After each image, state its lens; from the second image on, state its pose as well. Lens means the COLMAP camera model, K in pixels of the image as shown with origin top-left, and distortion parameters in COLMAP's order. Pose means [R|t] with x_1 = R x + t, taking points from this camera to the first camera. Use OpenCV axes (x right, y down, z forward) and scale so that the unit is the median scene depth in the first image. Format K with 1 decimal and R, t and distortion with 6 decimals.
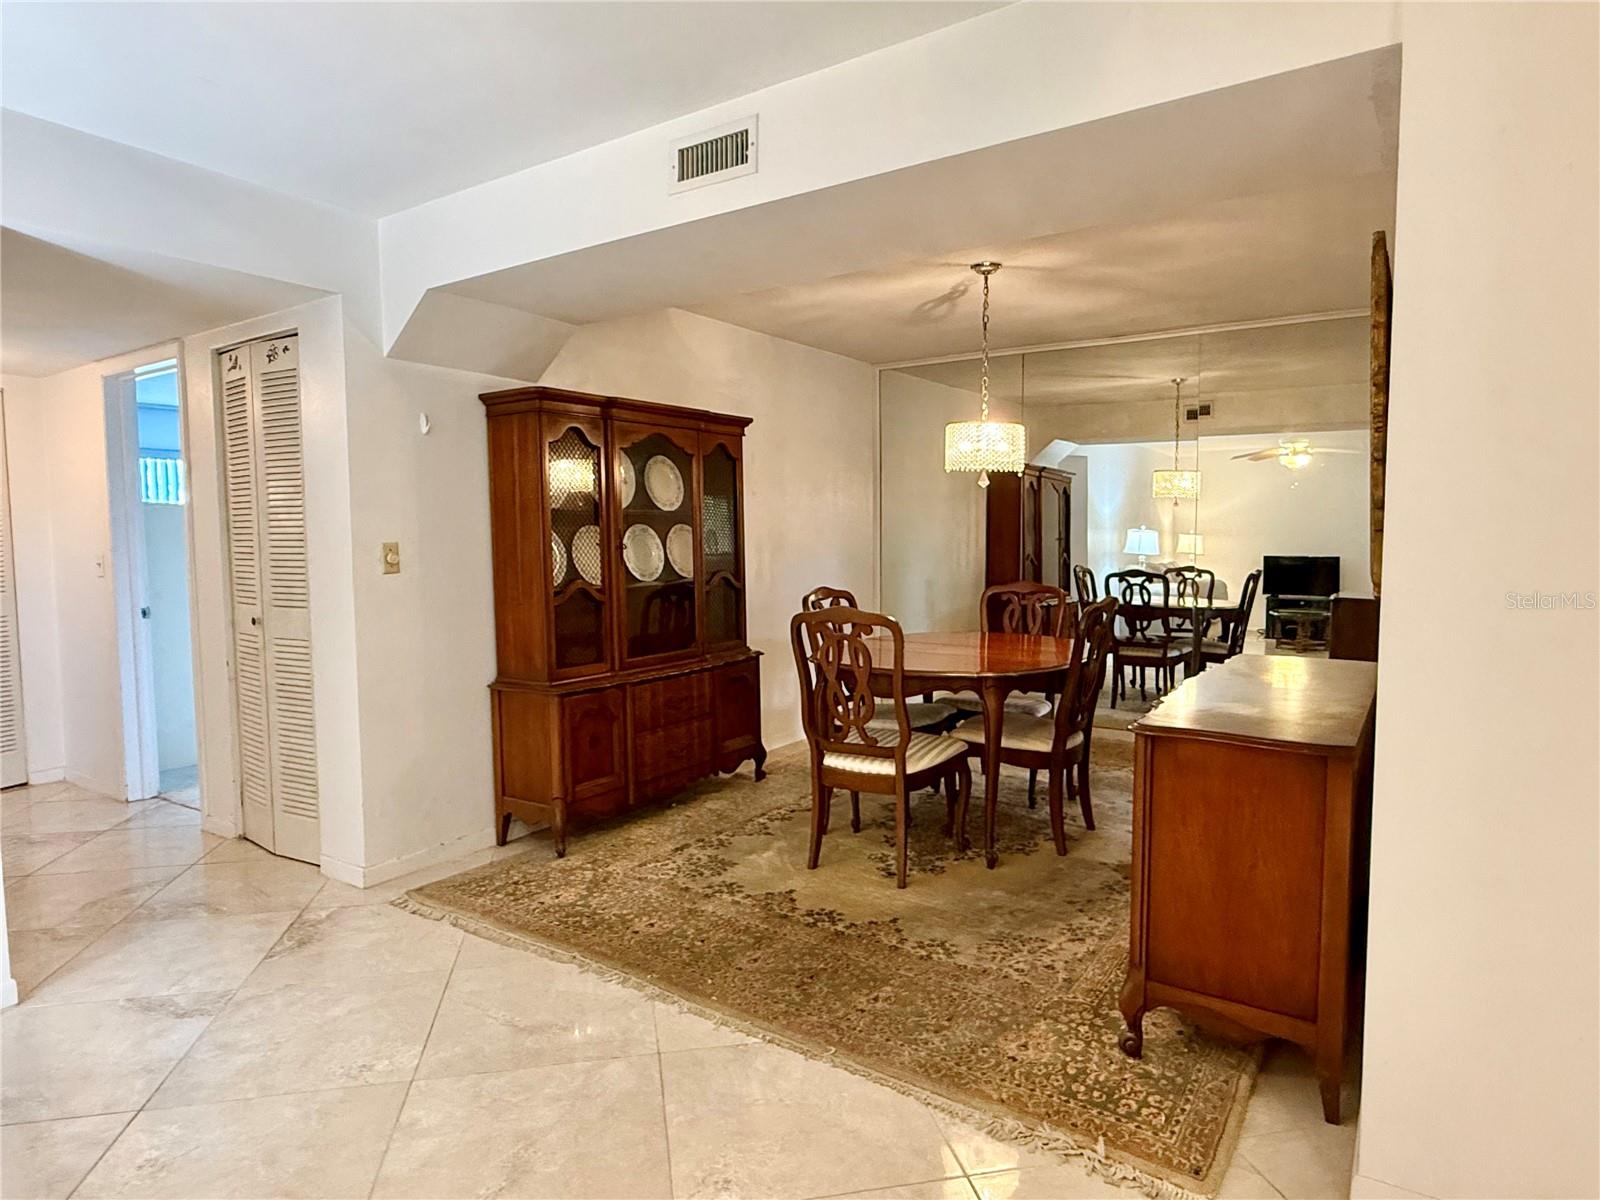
lens RADIAL K [[927.8, 0, 804.3], [0, 927.8, 598.5], [0, 0, 1]] dist [-0.001164, 0.000861]
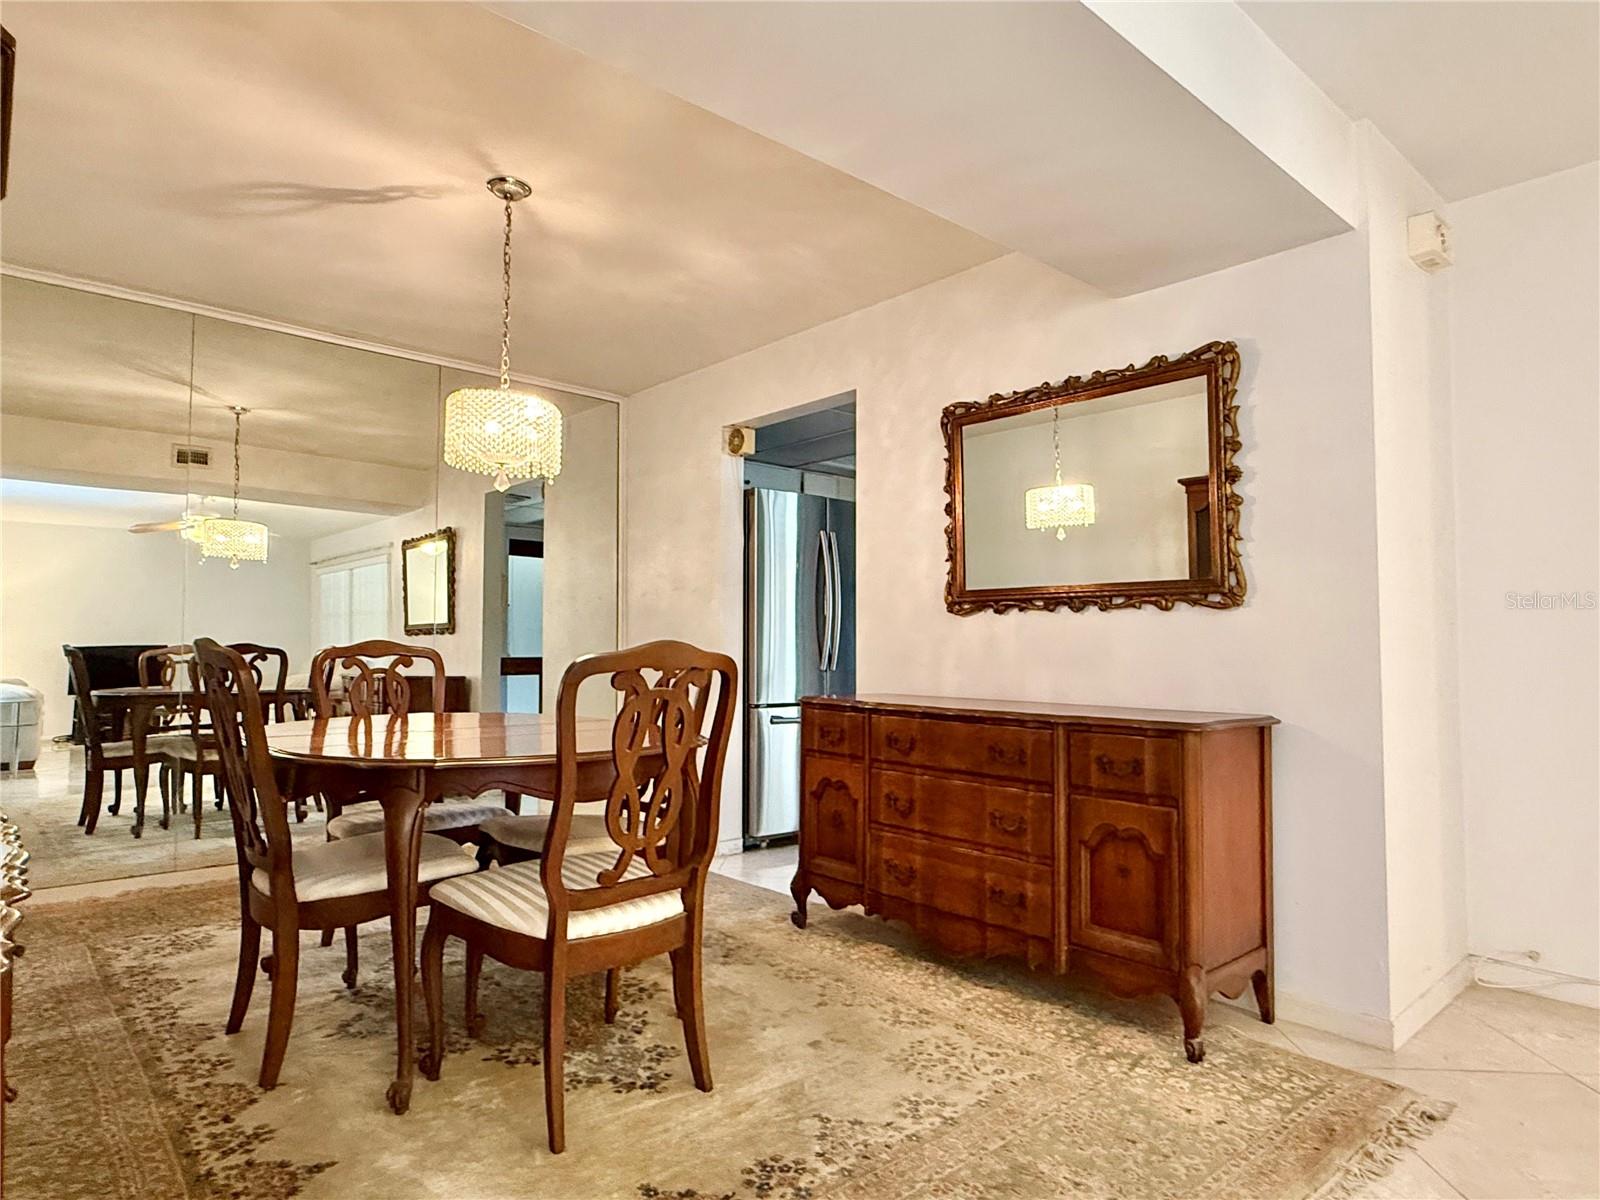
lens RADIAL K [[927.8, 0, 800.6], [0, 927.8, 604.4], [0, 0, 1]] dist [-0.001164, 0.000861]
pose [[0.275938, 0.044315, 0.960153, -0.516408], [0.064950, 0.995794, -0.064626, 0.028300], [-0.958978, 0.080195, 0.271899, 0.764938]]
